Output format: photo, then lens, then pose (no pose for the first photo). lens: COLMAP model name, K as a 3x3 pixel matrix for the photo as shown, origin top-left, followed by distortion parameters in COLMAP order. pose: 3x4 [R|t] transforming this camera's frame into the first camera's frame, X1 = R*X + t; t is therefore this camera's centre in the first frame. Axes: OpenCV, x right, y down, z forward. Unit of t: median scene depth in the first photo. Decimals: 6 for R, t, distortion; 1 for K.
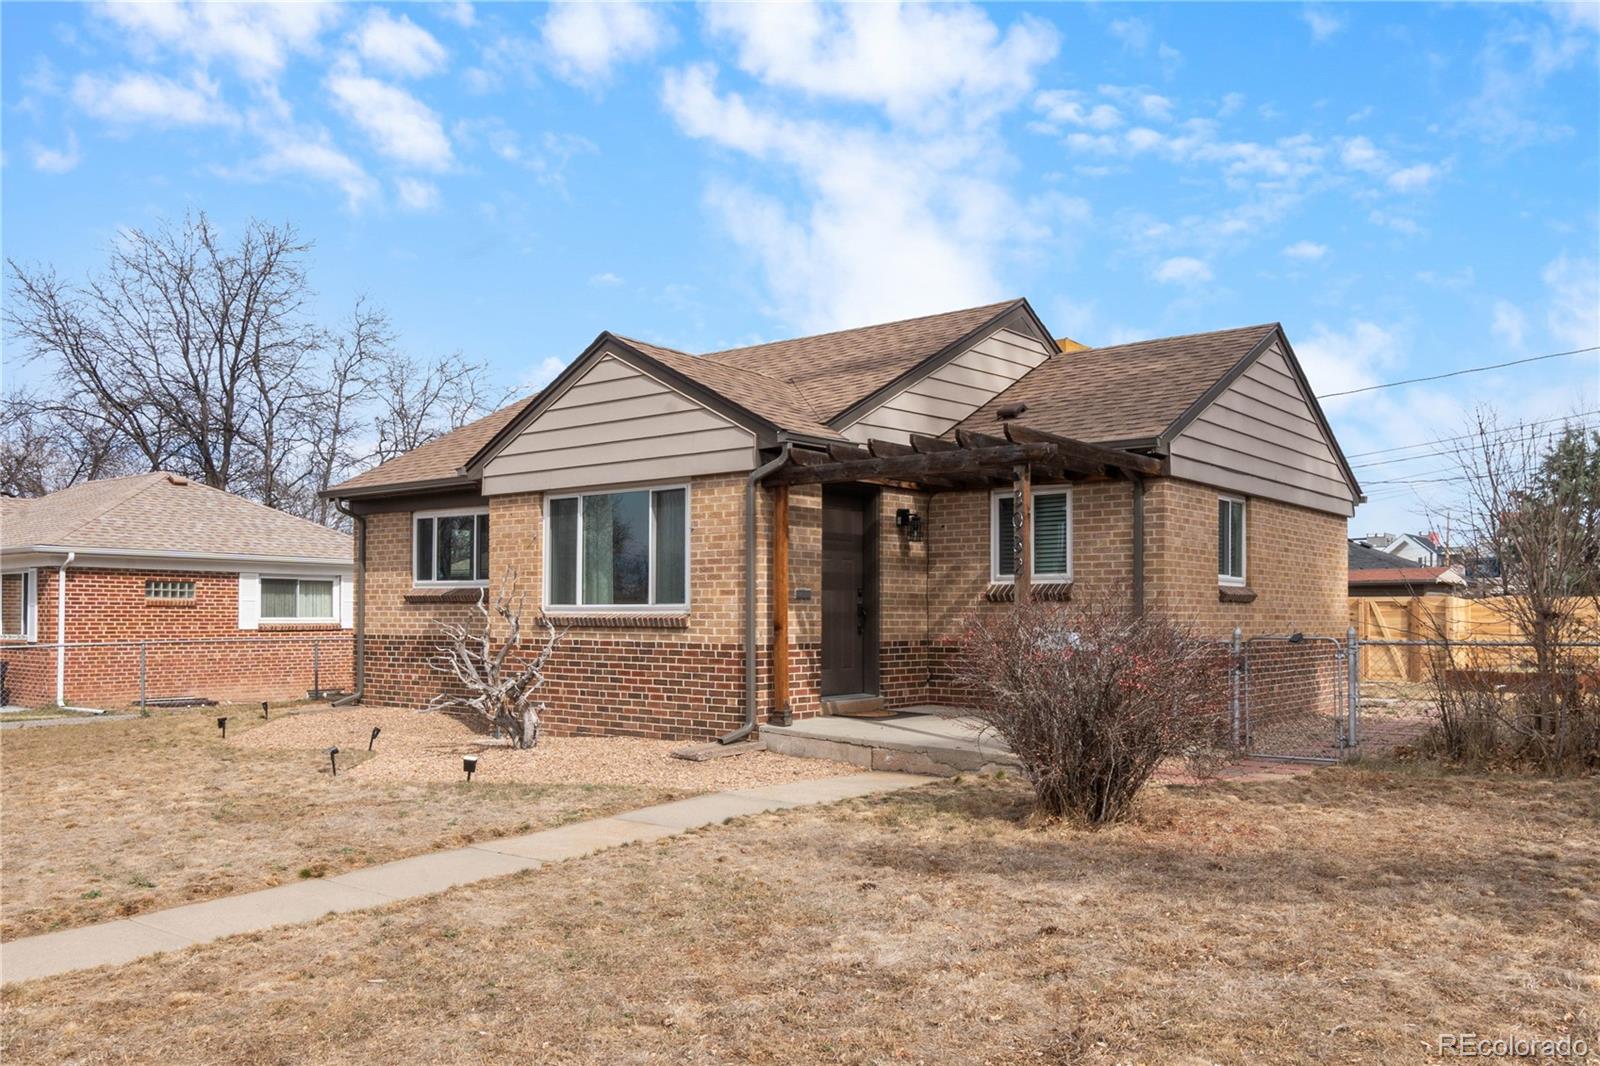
lens RADIAL K [[1259.3, 0, 803.7], [0, 1259.3, 590.9], [0, 0, 1]] dist [0.009717, 0.003893]
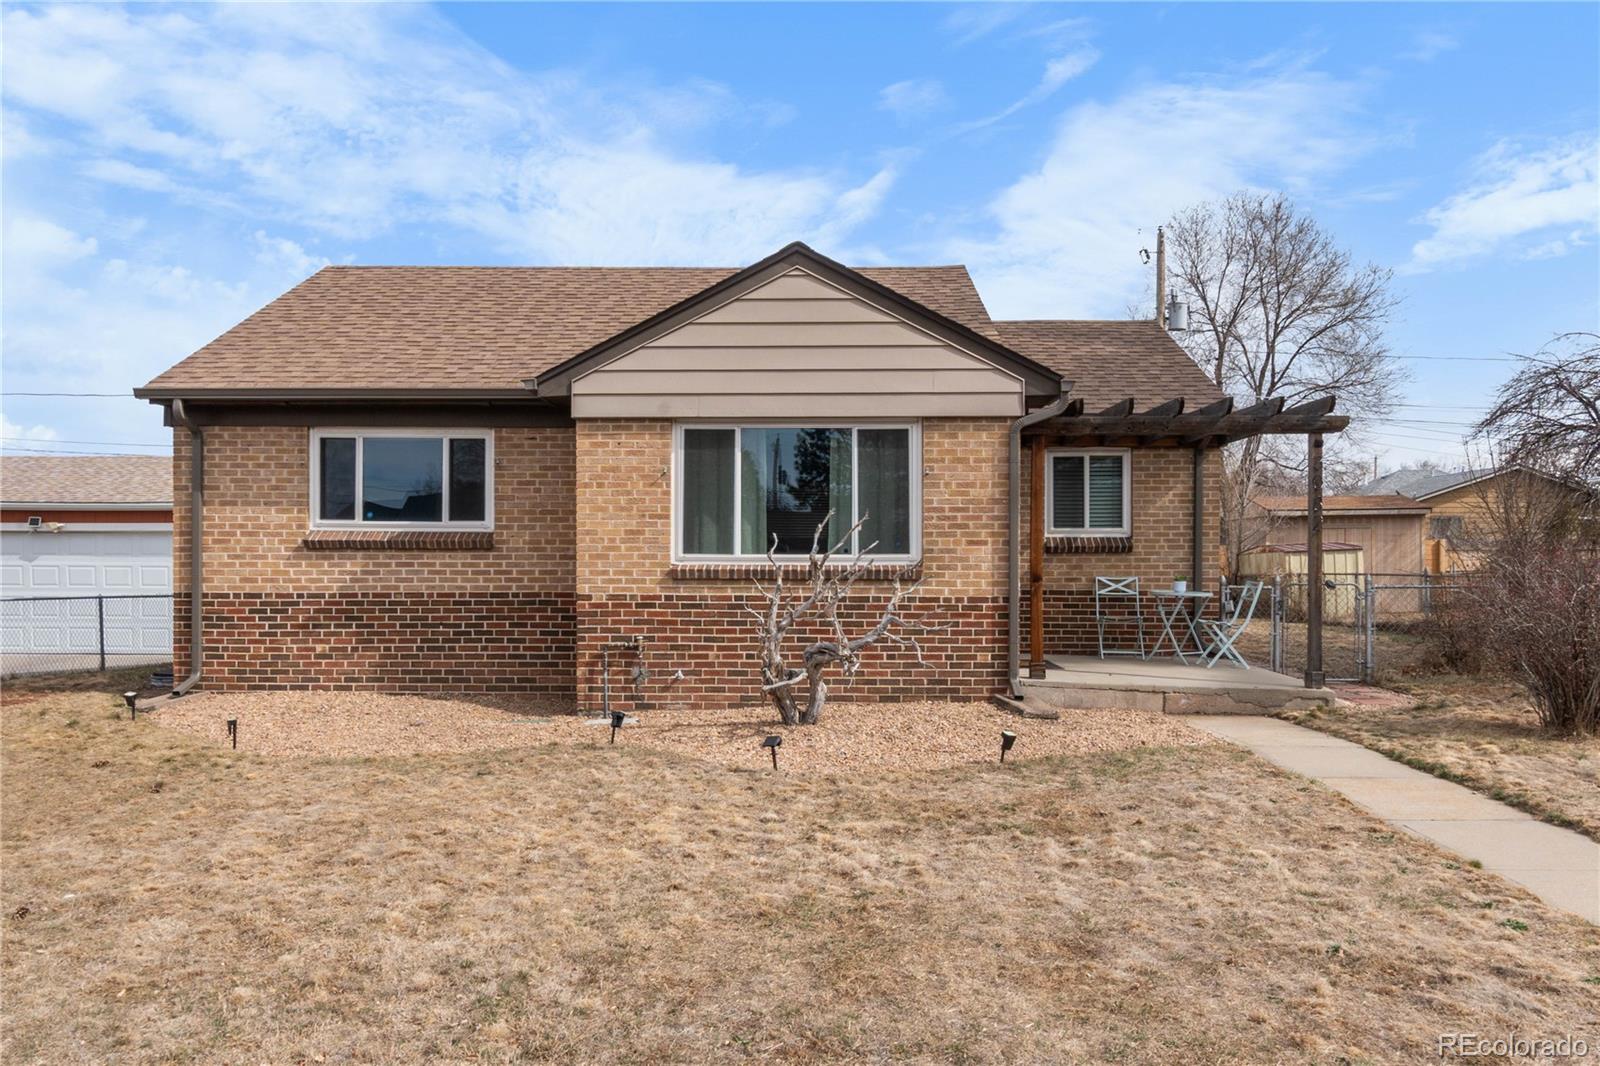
lens RADIAL K [[1218.3, 0, 797.6], [0, 1218.3, 569.3], [0, 0, 1]] dist [0.005817, 0.002852]
pose [[0.789775, -0.003465, 0.613387, -0.675367], [-0.011862, 0.999711, 0.020922, 0.003372], [-0.613282, -0.023800, 0.789505, 0.326473]]
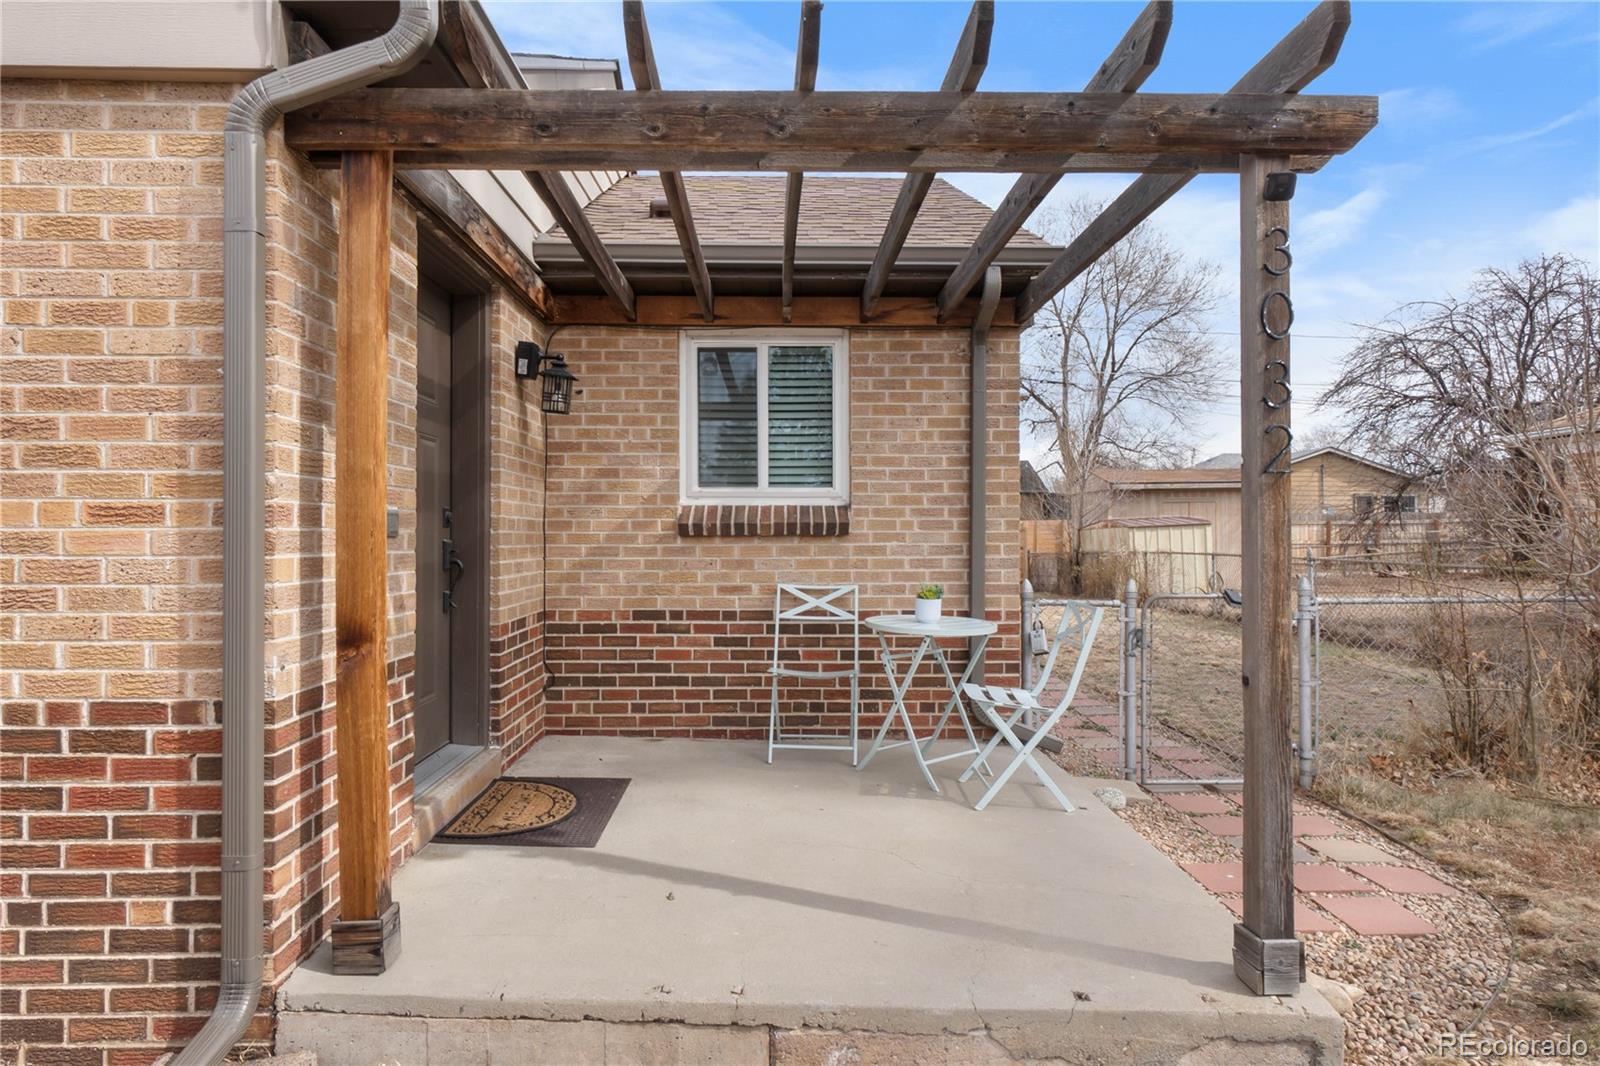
lens RADIAL K [[925.7, 0, 796.9], [0, 925.7, 527.2], [0, 0, 1]] dist [0.002014, 0.000759]
pose [[0.762772, 0.003170, 0.646660, -0.073206], [-0.011268, 0.999901, 0.008390, 0.000635], [-0.646570, -0.013686, 0.762732, 0.691324]]
